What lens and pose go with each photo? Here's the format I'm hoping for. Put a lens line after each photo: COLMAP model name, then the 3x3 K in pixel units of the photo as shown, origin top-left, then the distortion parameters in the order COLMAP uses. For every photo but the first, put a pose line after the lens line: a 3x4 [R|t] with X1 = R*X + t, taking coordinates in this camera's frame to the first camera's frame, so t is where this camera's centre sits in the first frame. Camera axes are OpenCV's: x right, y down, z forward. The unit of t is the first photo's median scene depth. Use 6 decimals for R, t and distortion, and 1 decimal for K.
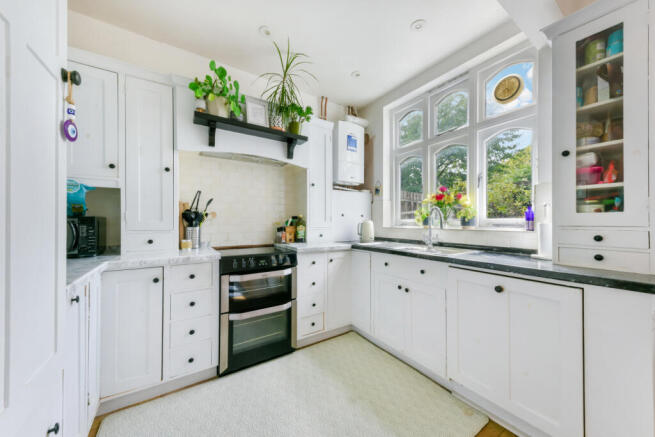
lens RADIAL K [[236.6, 0, 331.6], [0, 236.6, 222.3], [0, 0, 1]] dist [0.011051, -0.001109]
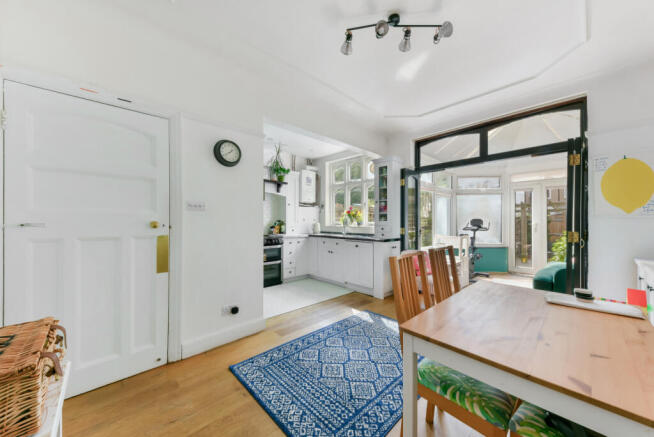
lens RADIAL K [[236.2, 0, 324.7], [0, 236.2, 219.8], [0, 0, 1]] dist [0.011051, -0.001109]
pose [[0.989349, 0.001644, 0.145556, -0.080731], [-0.000005, 0.999937, -0.011256, -0.010673], [-0.145565, 0.011136, 0.989286, -1.115953]]
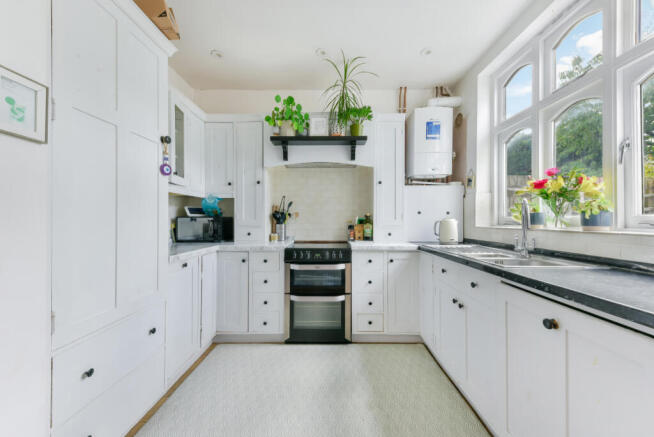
lens RADIAL K [[236.2, 0, 326.3], [0, 236.2, 220.5], [0, 0, 1]] dist [0.011051, -0.001109]
pose [[0.822635, -0.000957, -0.568569, 0.334259], [-0.000907, 0.999995, -0.002996, 0.002482], [0.568569, 0.002980, 0.822630, 0.074978]]
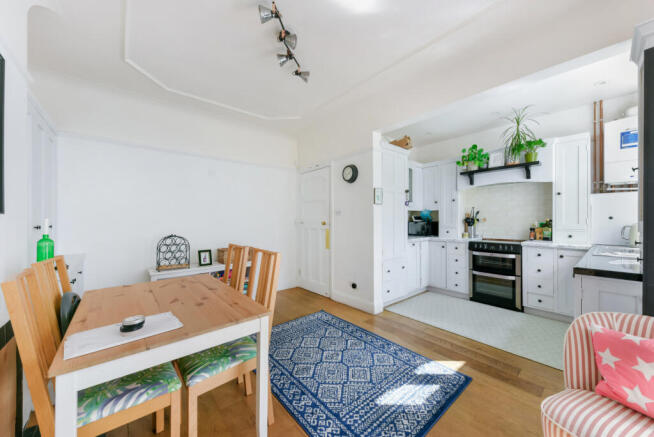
lens RADIAL K [[236.2, 0, 332.8], [0, 236.2, 220.4], [0, 0, 1]] dist [0.011051, -0.001109]
pose [[0.128333, -0.002818, -0.991727, 1.100841], [-0.001914, 0.999993, -0.003089, -0.018114], [0.991729, 0.002295, 0.128327, -0.330740]]
